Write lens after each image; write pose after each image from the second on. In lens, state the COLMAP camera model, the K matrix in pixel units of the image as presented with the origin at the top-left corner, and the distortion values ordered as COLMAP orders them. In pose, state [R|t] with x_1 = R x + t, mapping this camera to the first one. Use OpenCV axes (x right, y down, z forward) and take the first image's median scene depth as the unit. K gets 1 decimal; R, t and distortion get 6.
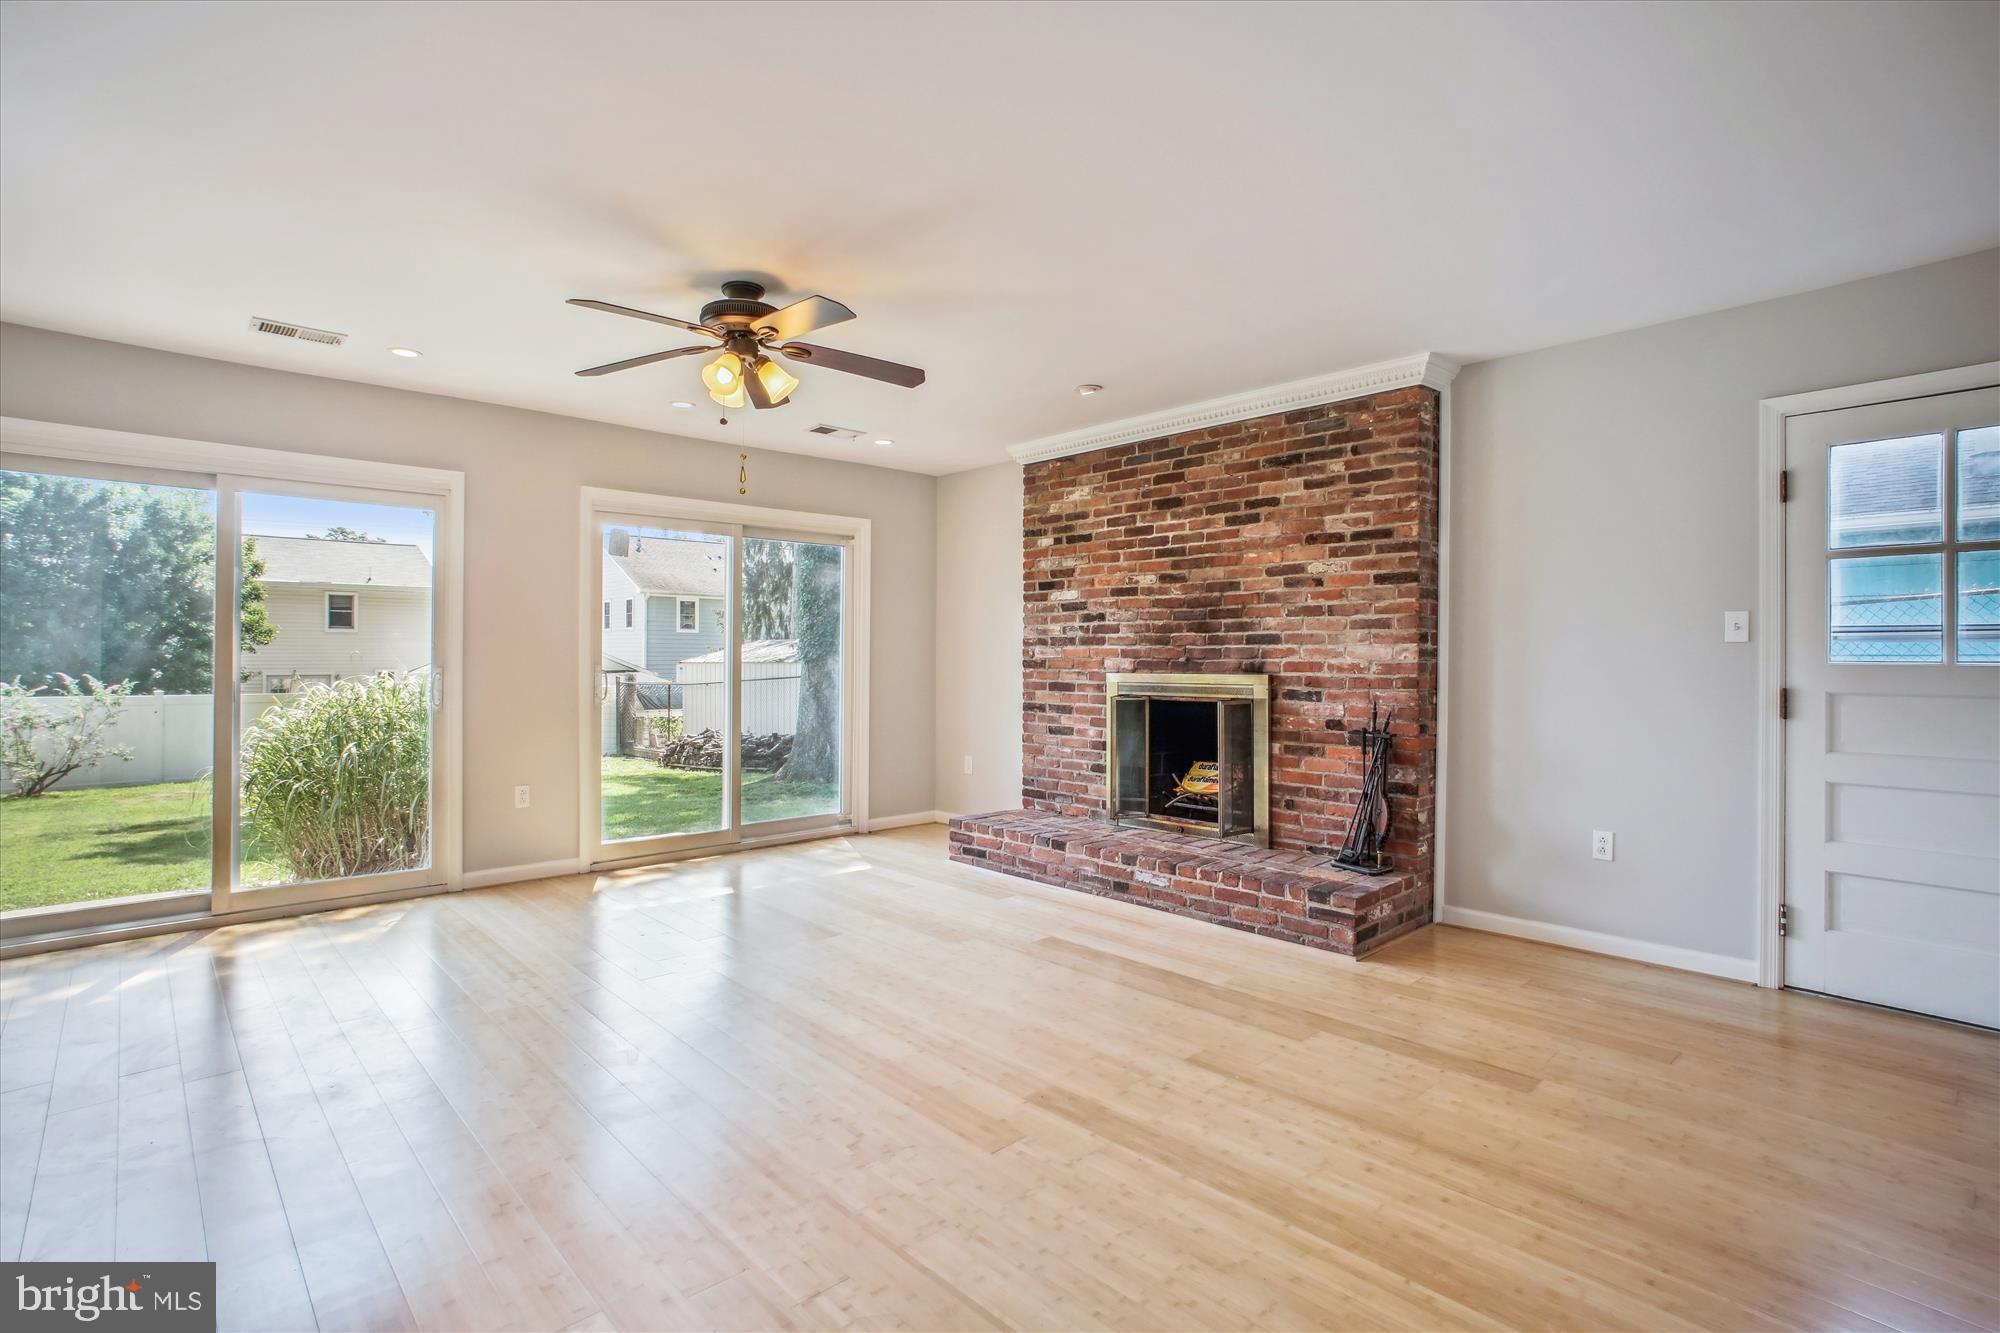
lens RADIAL K [[965.6, 0, 1013.0], [0, 965.6, 651.3], [0, 0, 1]] dist [-0.043454, 0.025243]
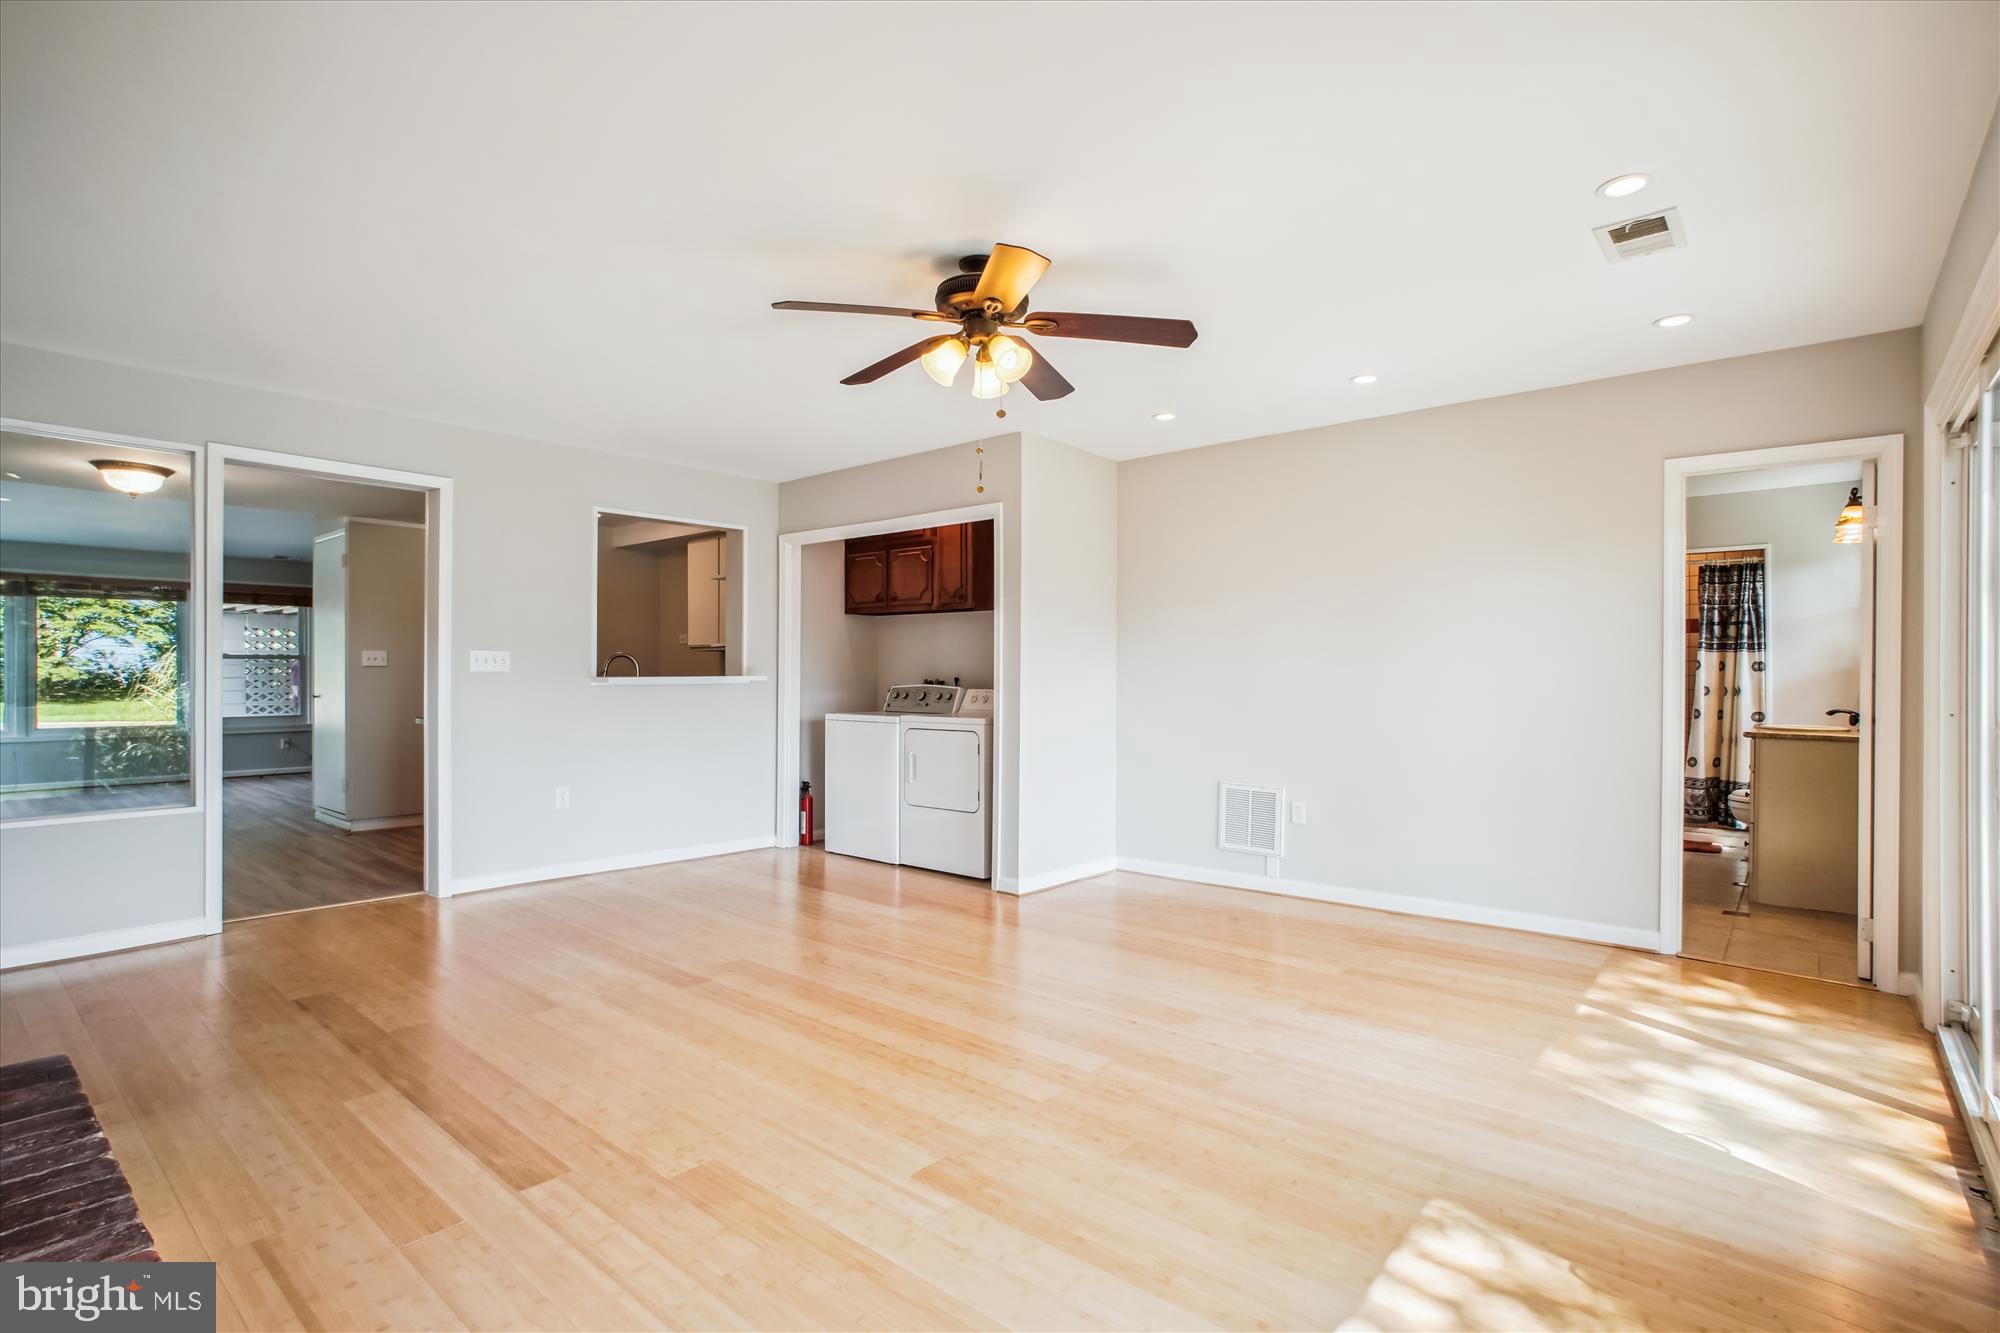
lens RADIAL K [[965.6, 0, 1003.8], [0, 965.6, 668.3], [0, 0, 1]] dist [-0.043454, 0.025243]
pose [[-0.994783, -0.004423, -0.101915, -0.155216], [-0.003225, 0.999924, -0.011923, 0.009788], [0.101960, -0.011532, -0.994722, 1.391491]]
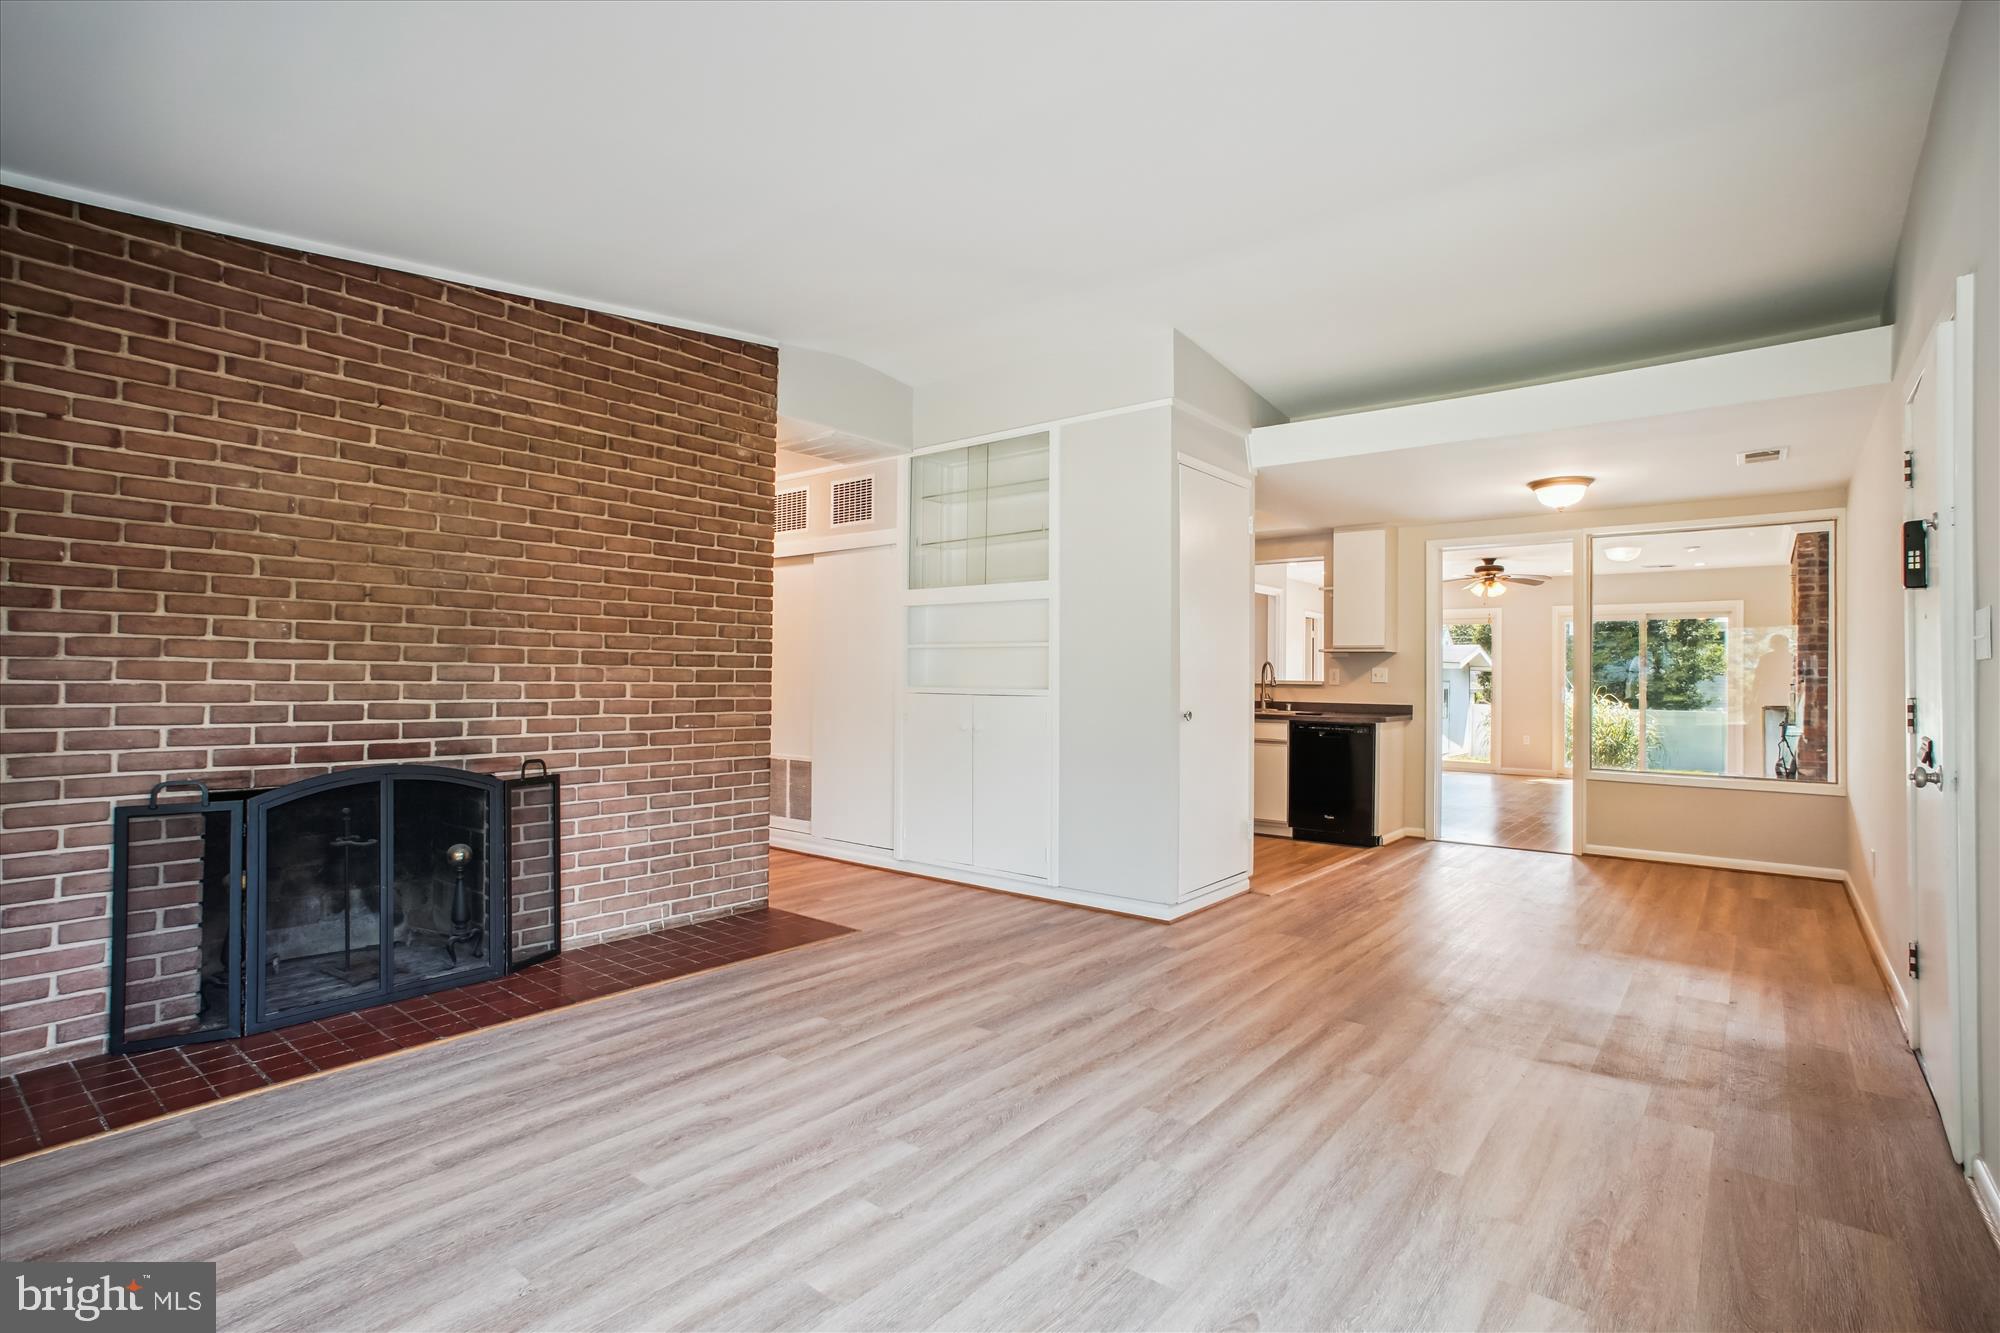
lens RADIAL K [[965.6, 0, 1008.8], [0, 965.6, 663.1], [0, 0, 1]] dist [-0.043454, 0.025243]
pose [[0.139479, -0.014779, -0.990115, 1.836372], [-0.004427, 0.999869, -0.015548, 0.002941], [0.990215, 0.006552, 0.139395, -0.681462]]
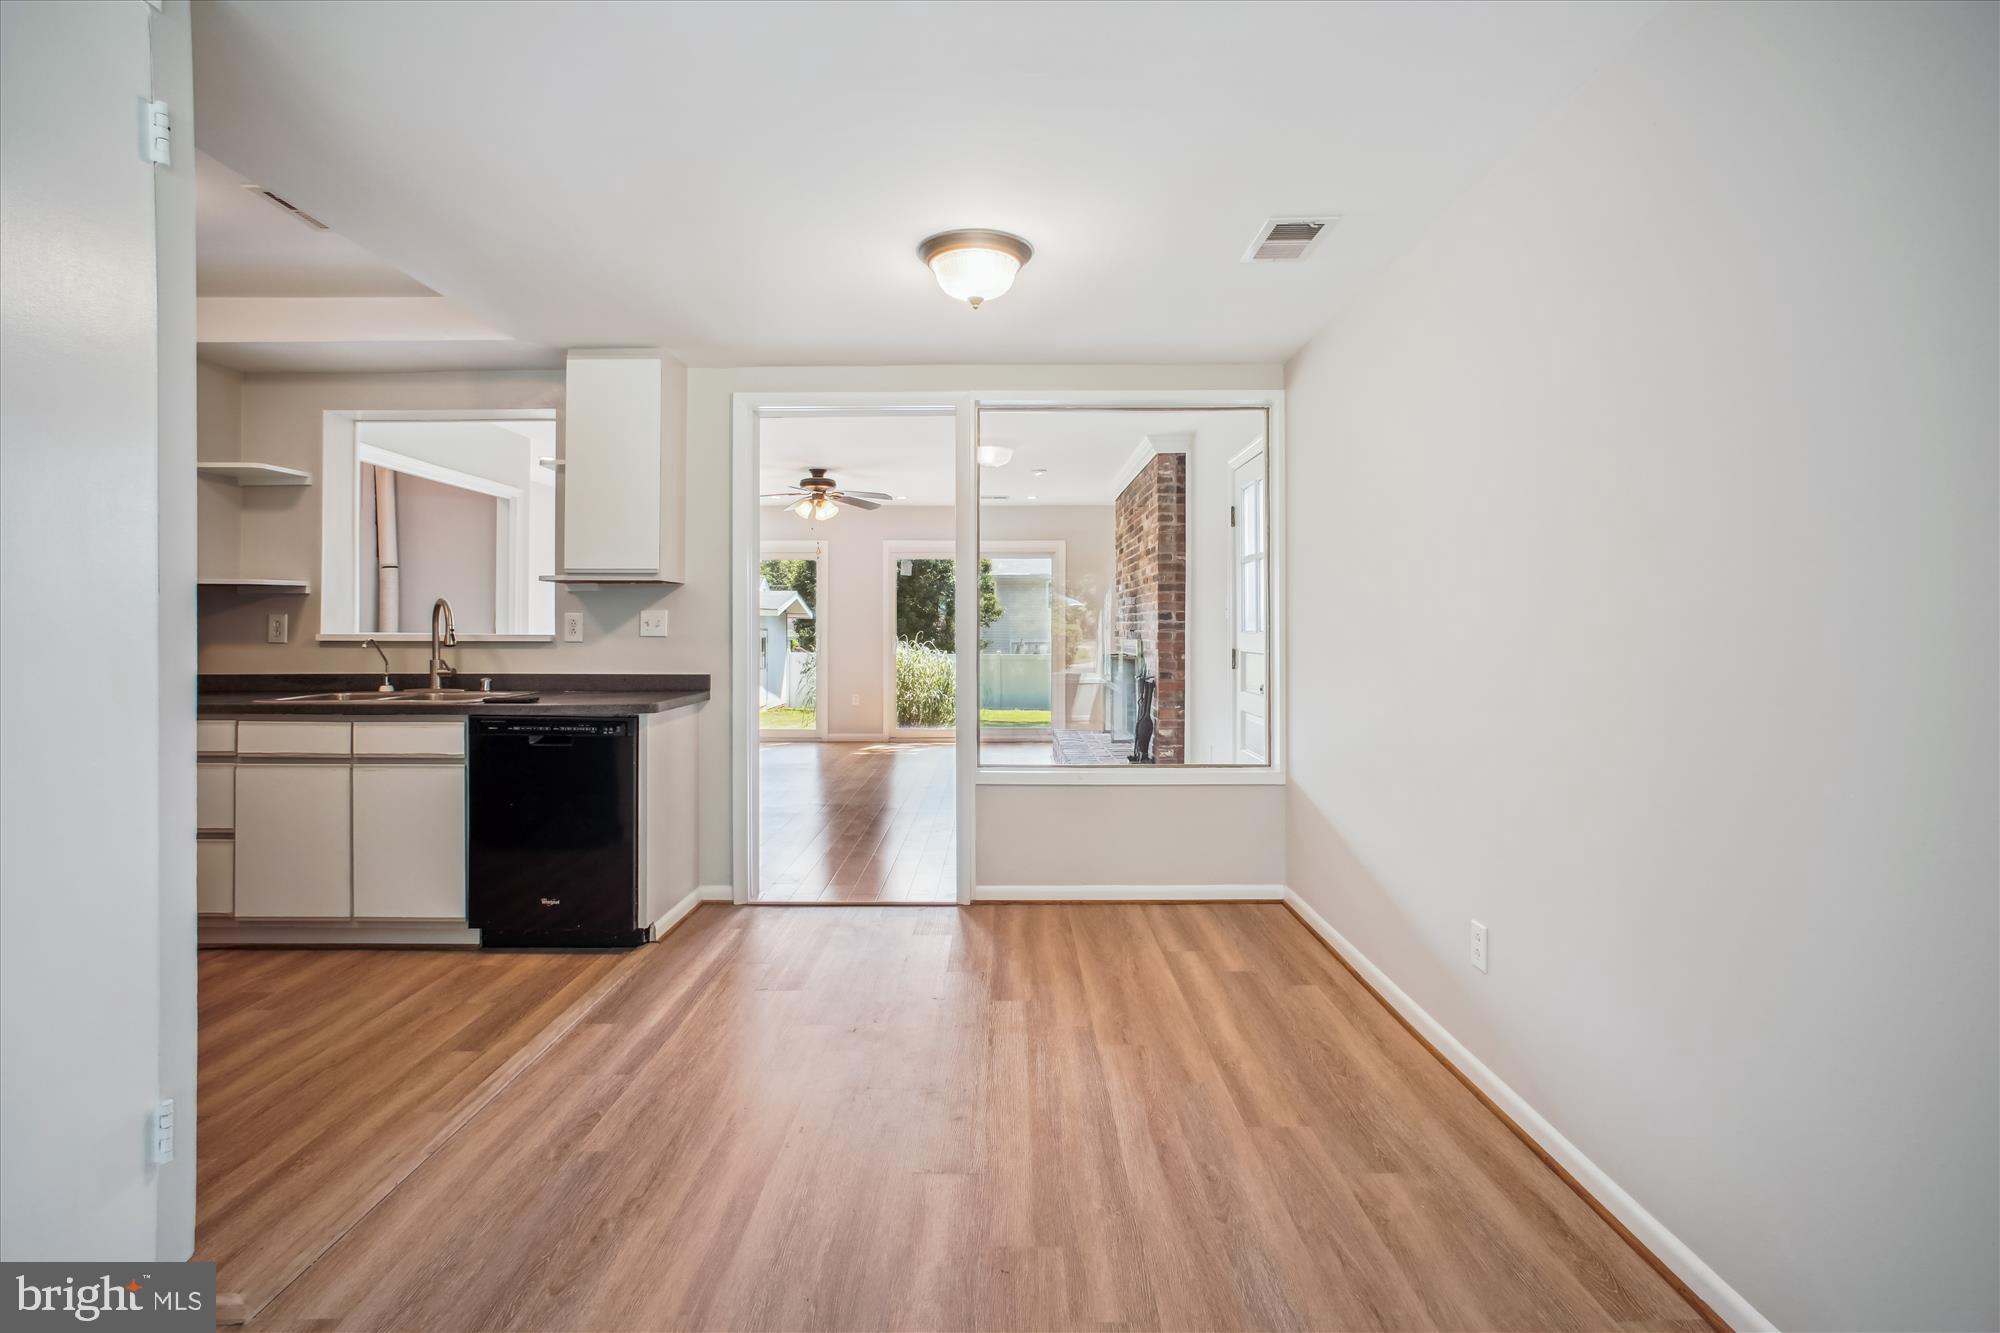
lens RADIAL K [[965.6, 0, 1006.0], [0, 965.6, 614.3], [0, 0, 1]] dist [-0.043454, 0.025243]
pose [[0.728138, -0.012318, -0.685319, 1.204198], [0.005613, 0.999912, -0.012008, -0.000161], [0.685407, 0.004897, 0.728144, -0.280042]]
